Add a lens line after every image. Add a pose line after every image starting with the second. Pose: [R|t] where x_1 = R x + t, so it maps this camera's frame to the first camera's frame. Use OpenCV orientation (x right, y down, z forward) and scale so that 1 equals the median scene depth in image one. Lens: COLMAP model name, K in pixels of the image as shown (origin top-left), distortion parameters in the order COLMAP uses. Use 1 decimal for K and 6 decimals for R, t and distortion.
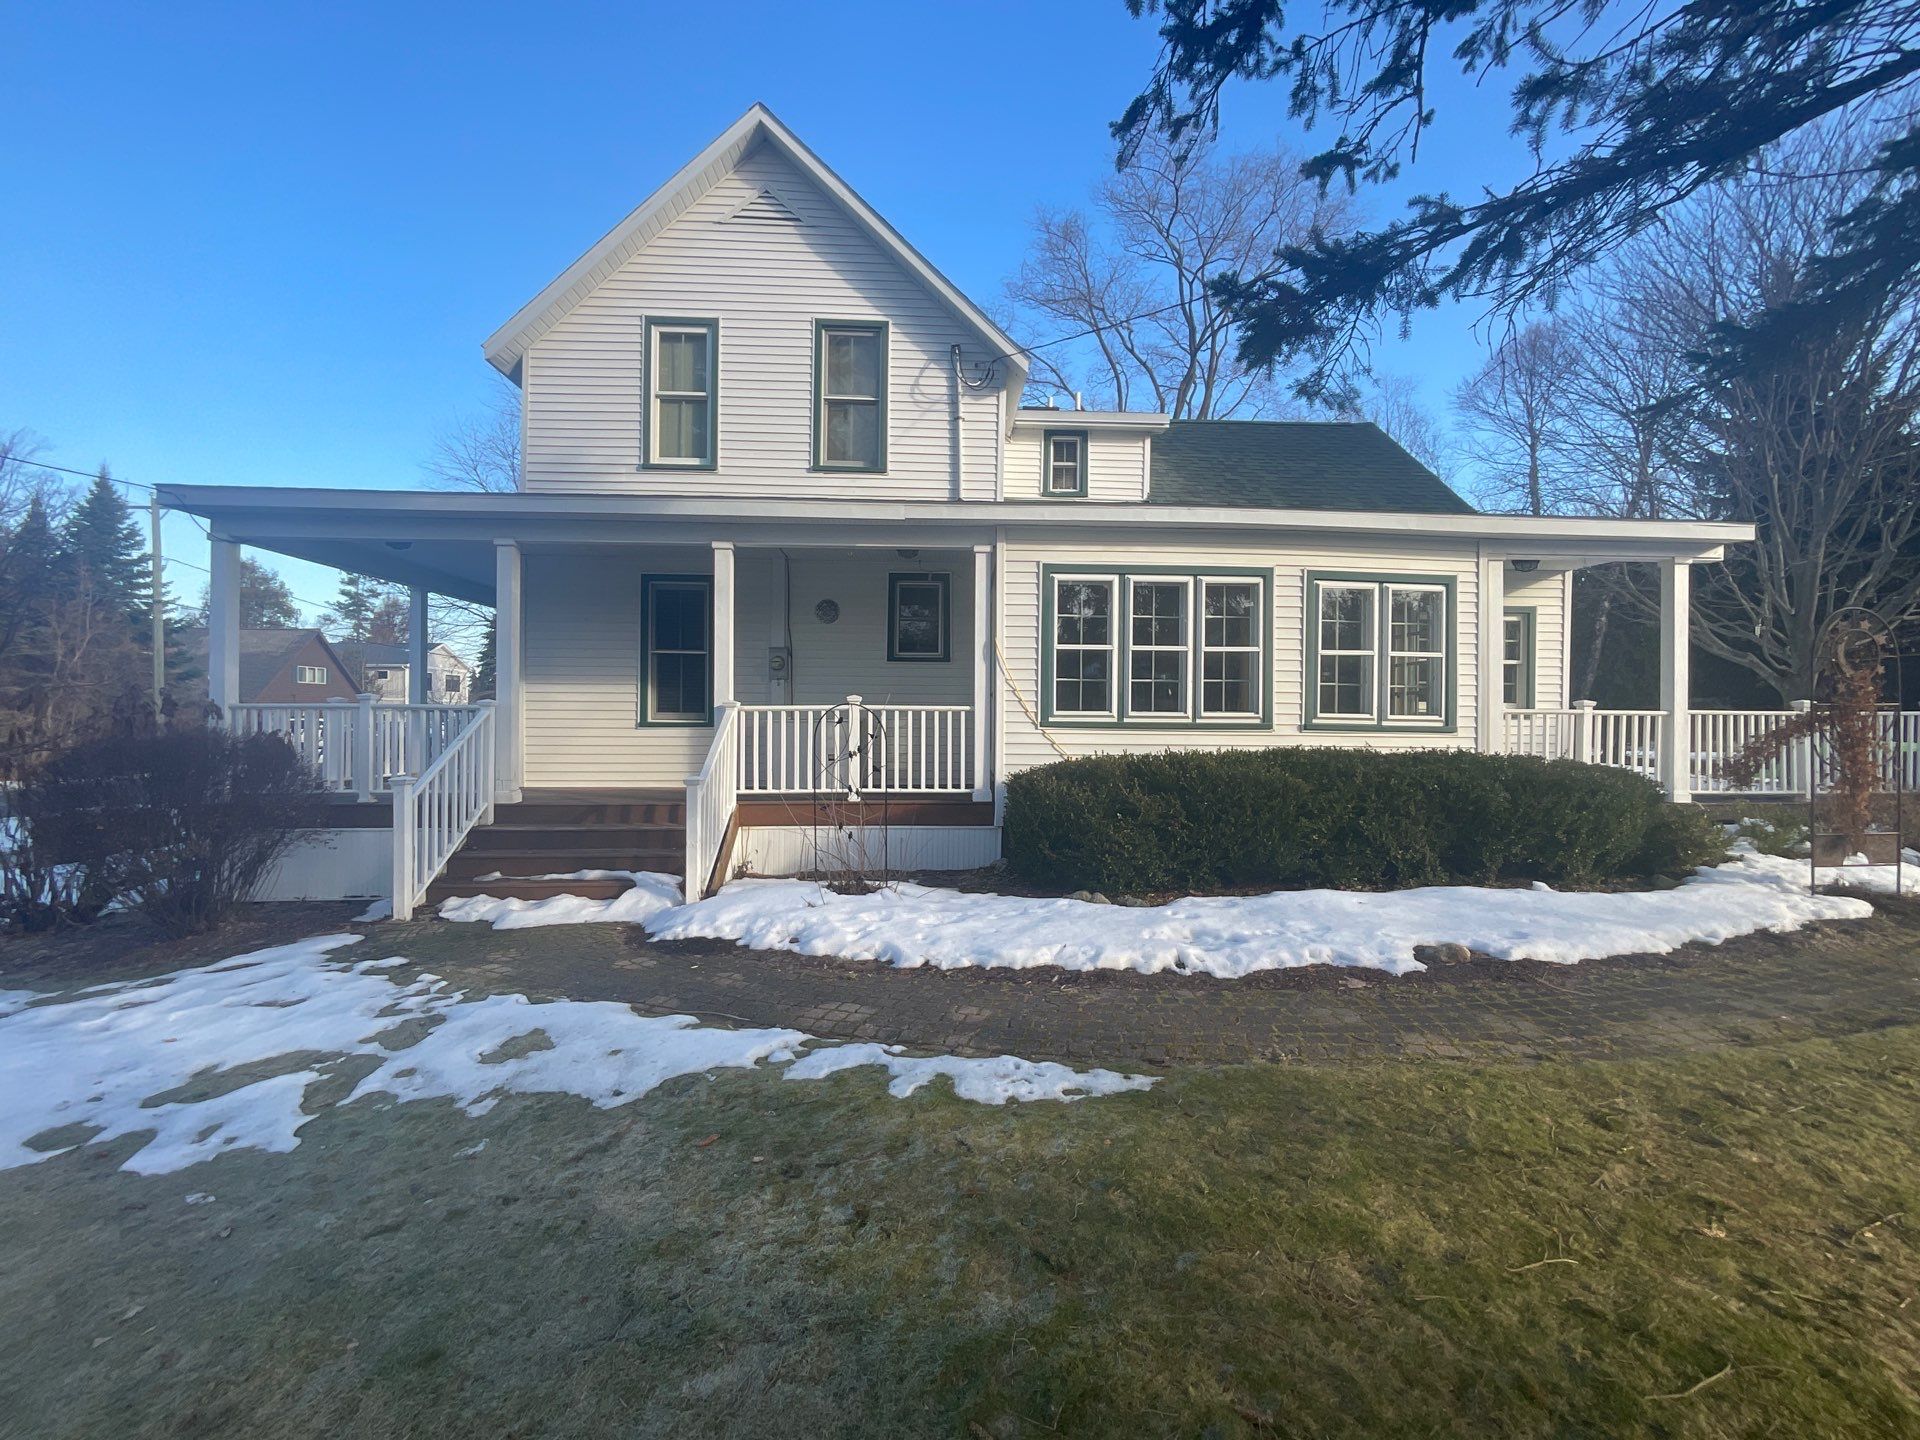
lens RADIAL K [[783.7, 0, 960.0], [0, 783.7, 720.0], [0, 0, 1]] dist [-0.002953, -0.000729]
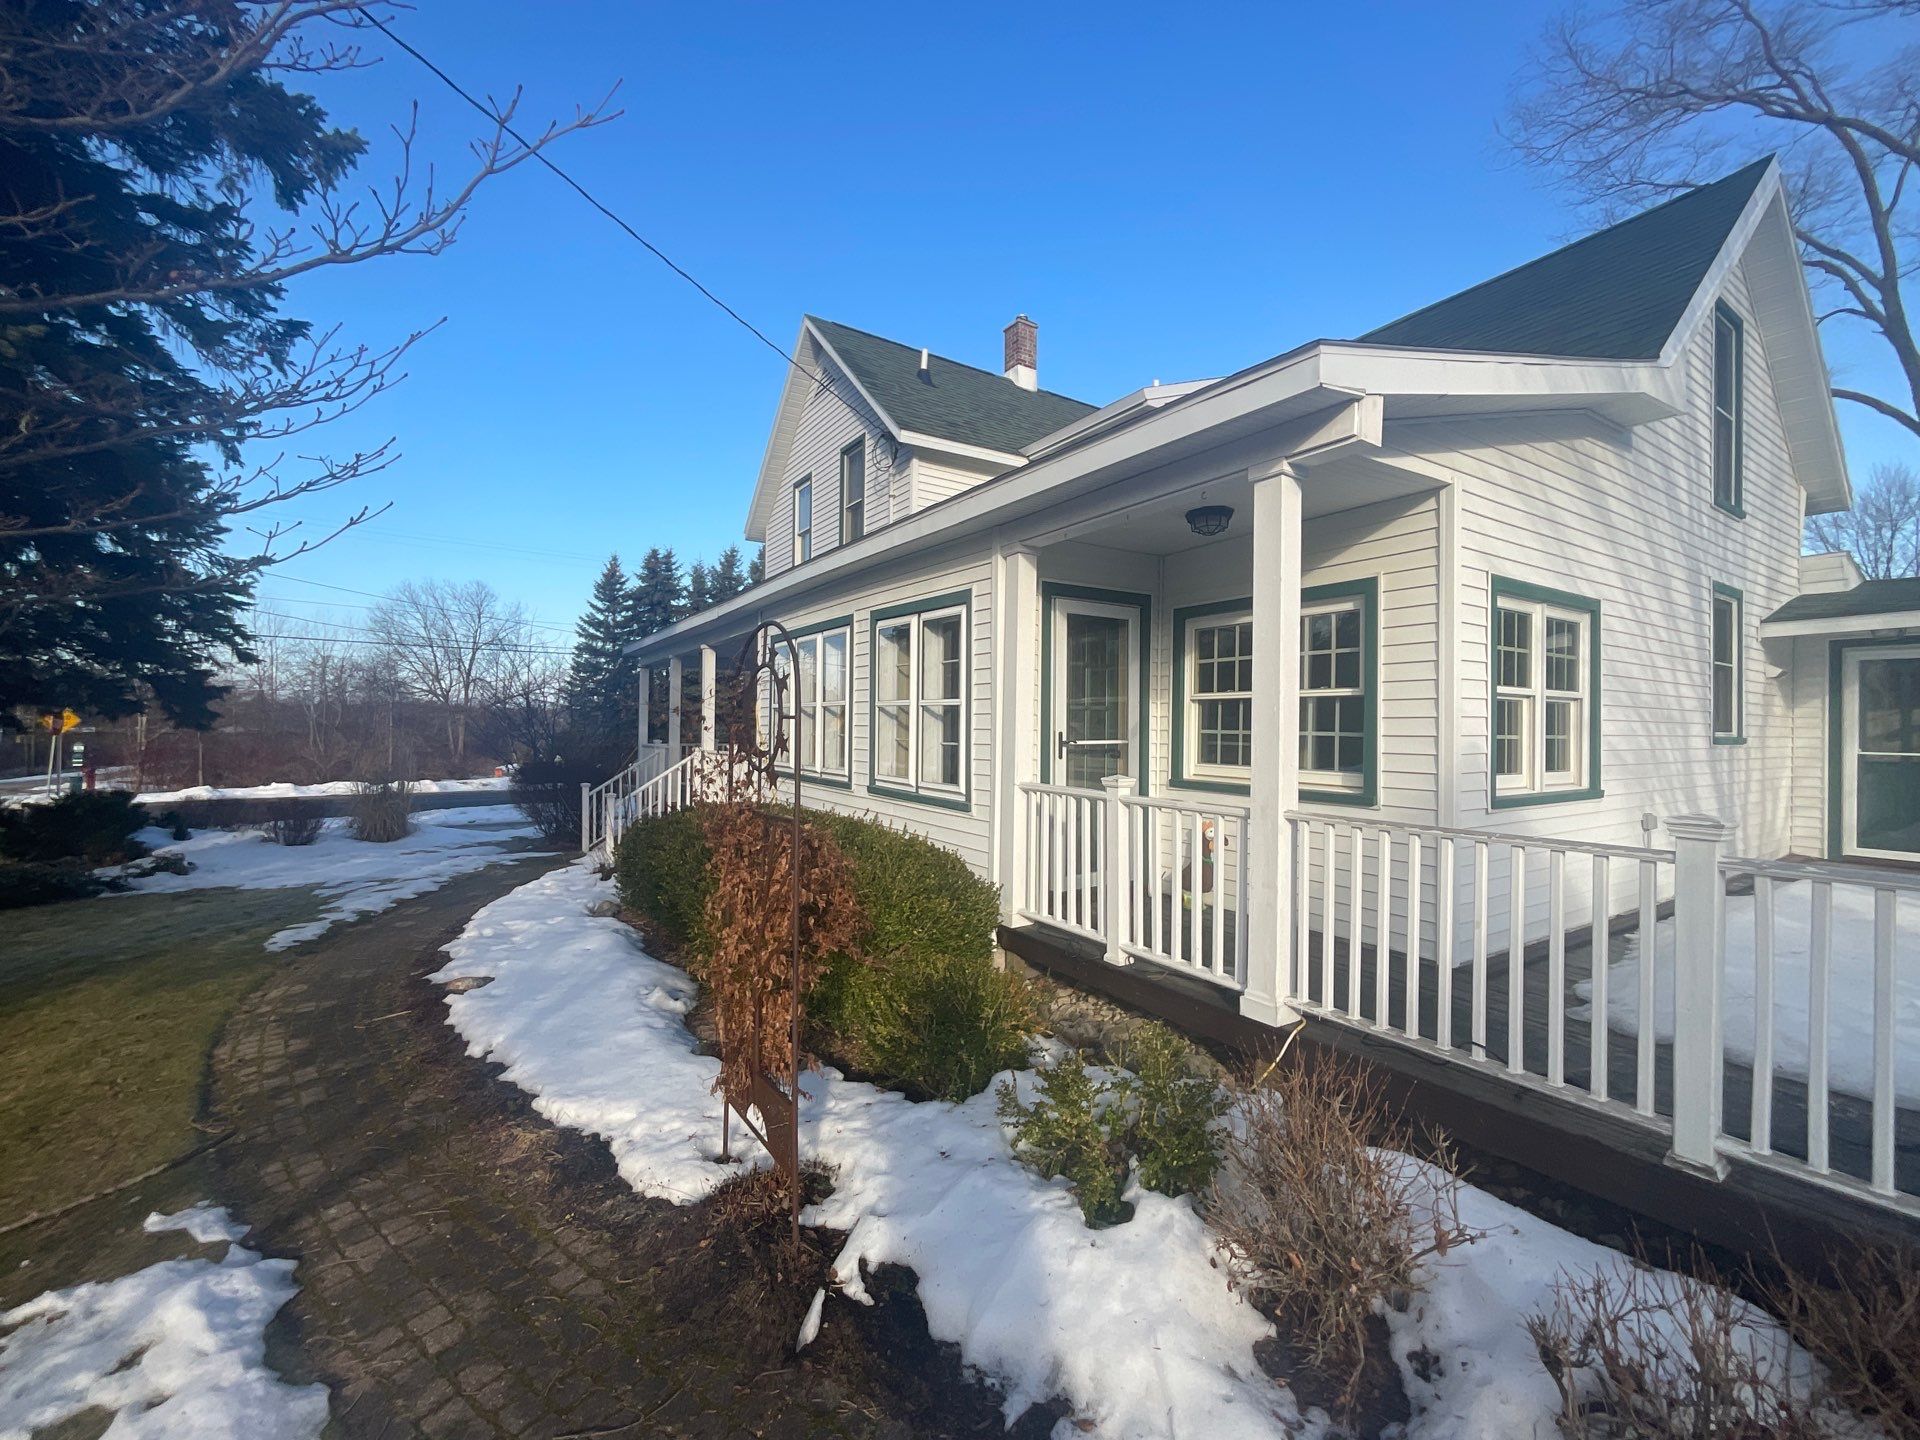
lens RADIAL K [[783.7, 0, 960.0], [0, 783.7, 720.0], [0, 0, 1]] dist [-0.002953, -0.000729]
pose [[0.489334, -0.012179, -0.872012, 1.037106], [-0.012533, 0.999701, -0.020995, -0.043320], [0.872006, 0.021203, 0.489035, 0.546214]]
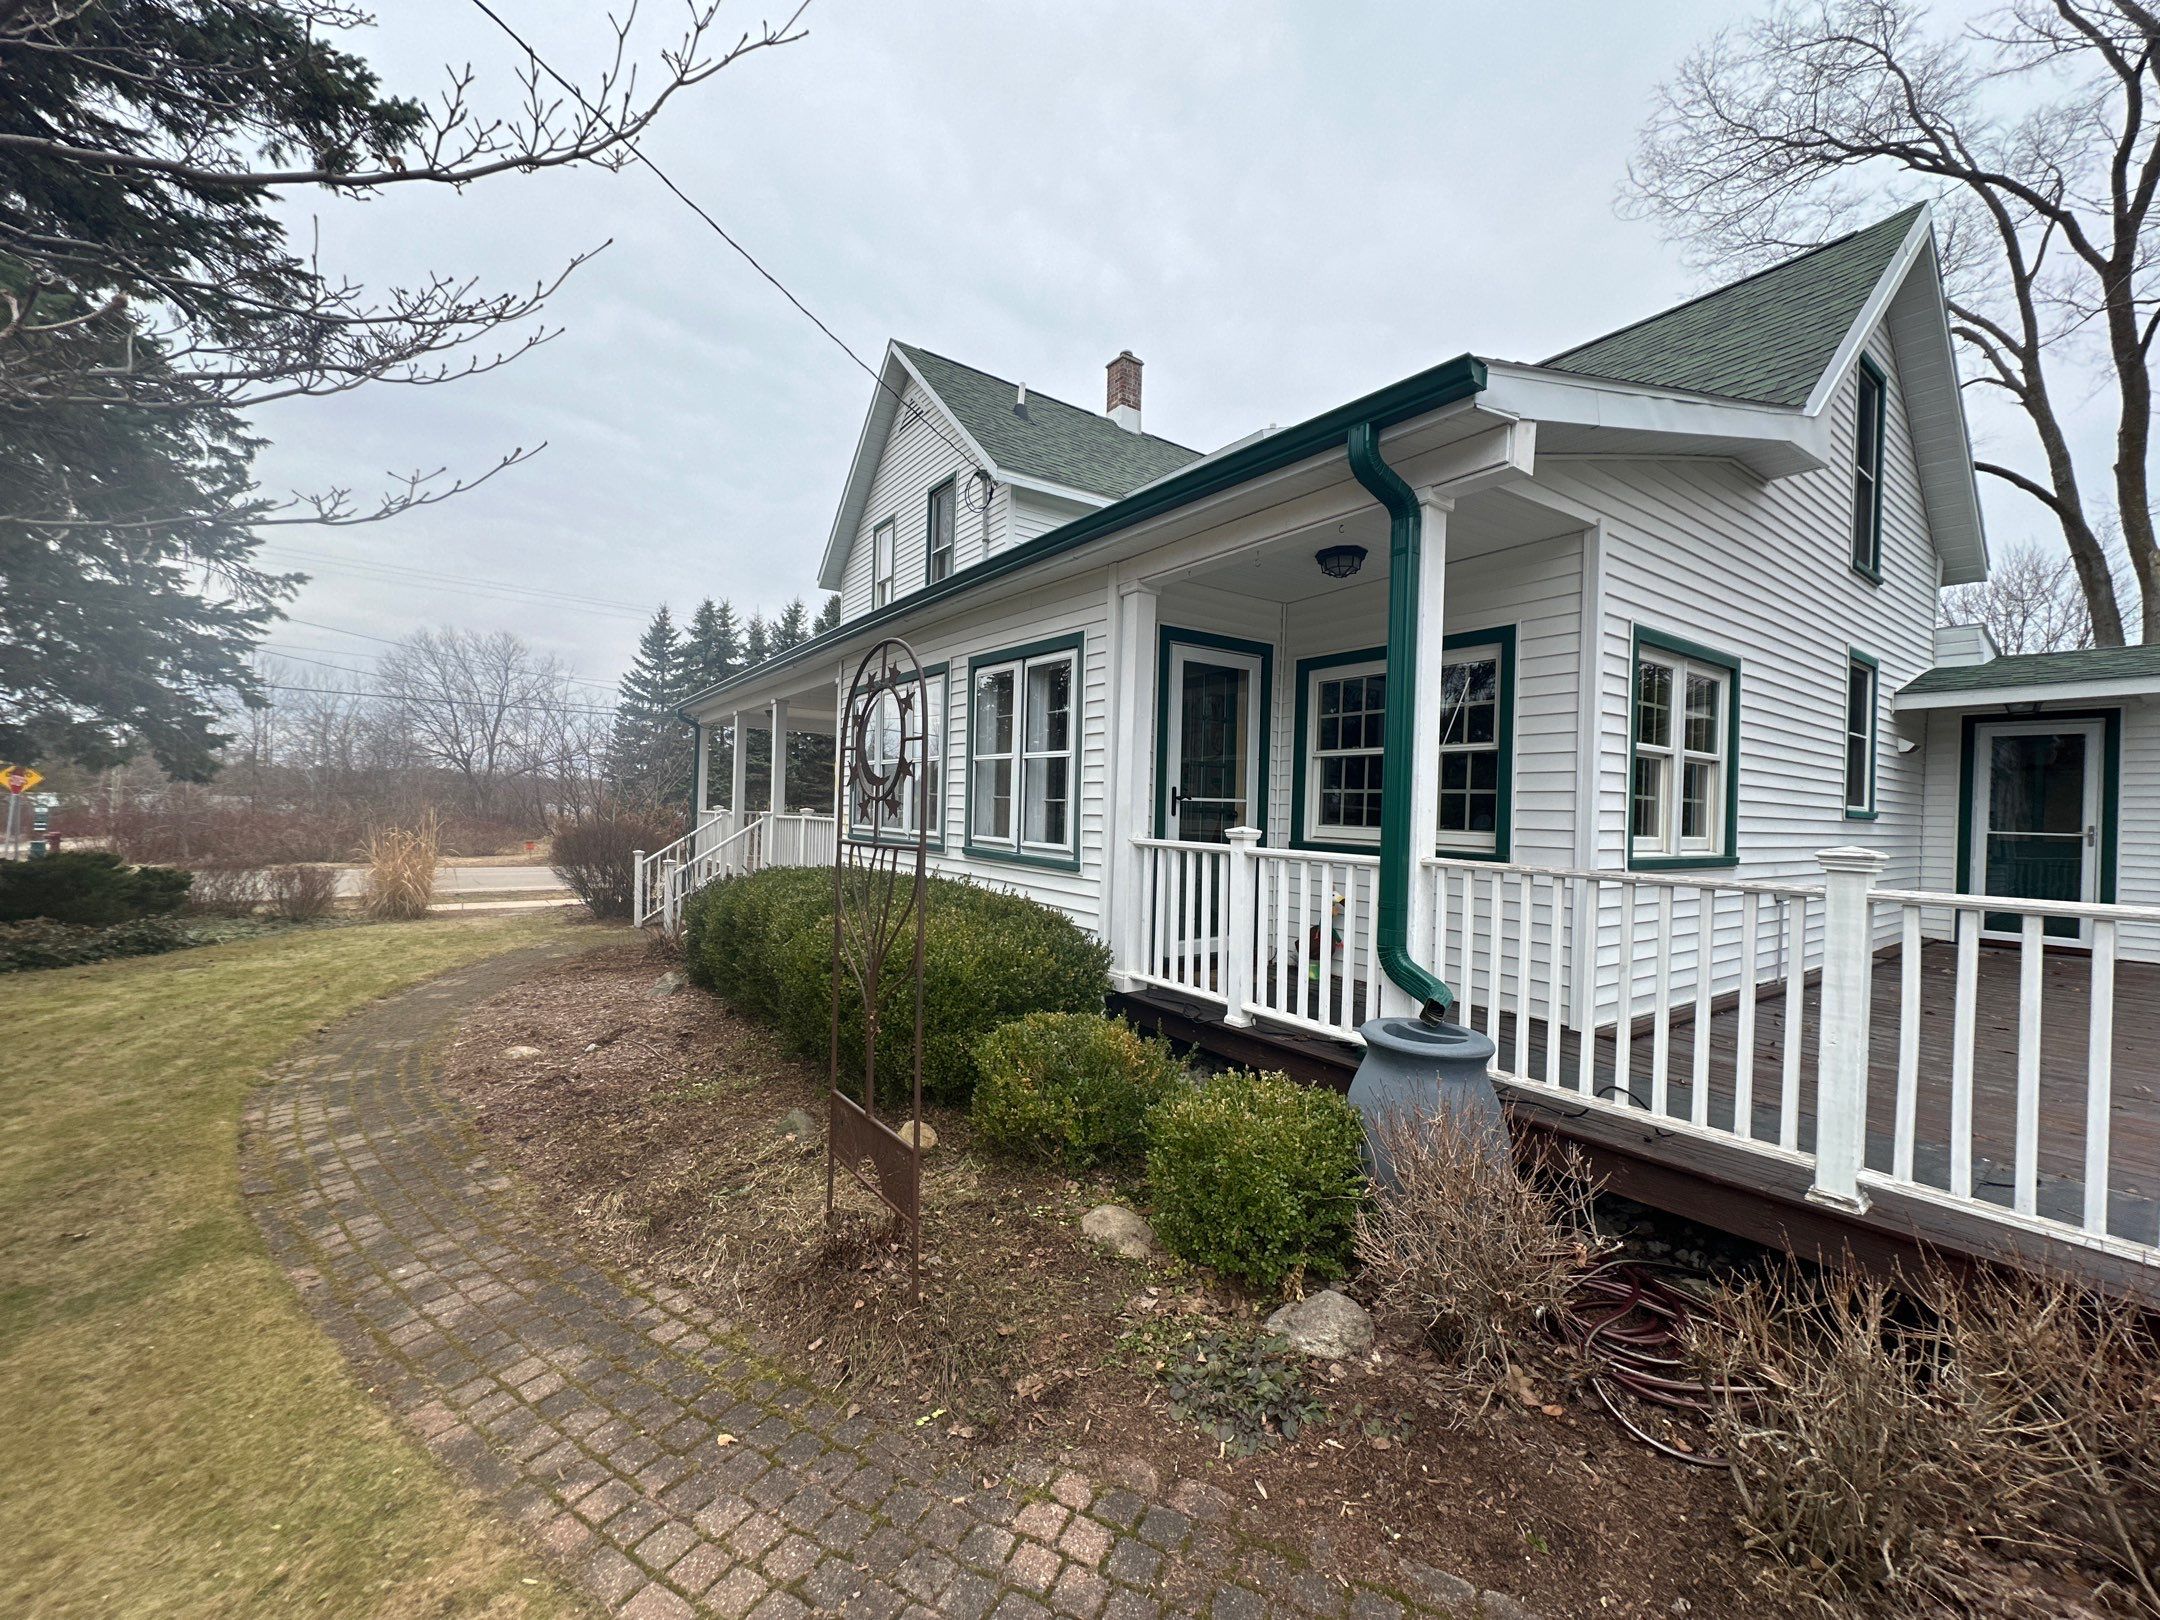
lens RADIAL K [[853.5, 0, 1075.1], [0, 853.5, 811.9], [0, 0, 1]] dist [0.002329, -0.004608]
pose [[0.522691, 0.009287, -0.852472, 1.035956], [-0.029745, 0.999531, -0.007349, -0.023585], [0.852003, 0.029198, 0.522722, 0.525495]]
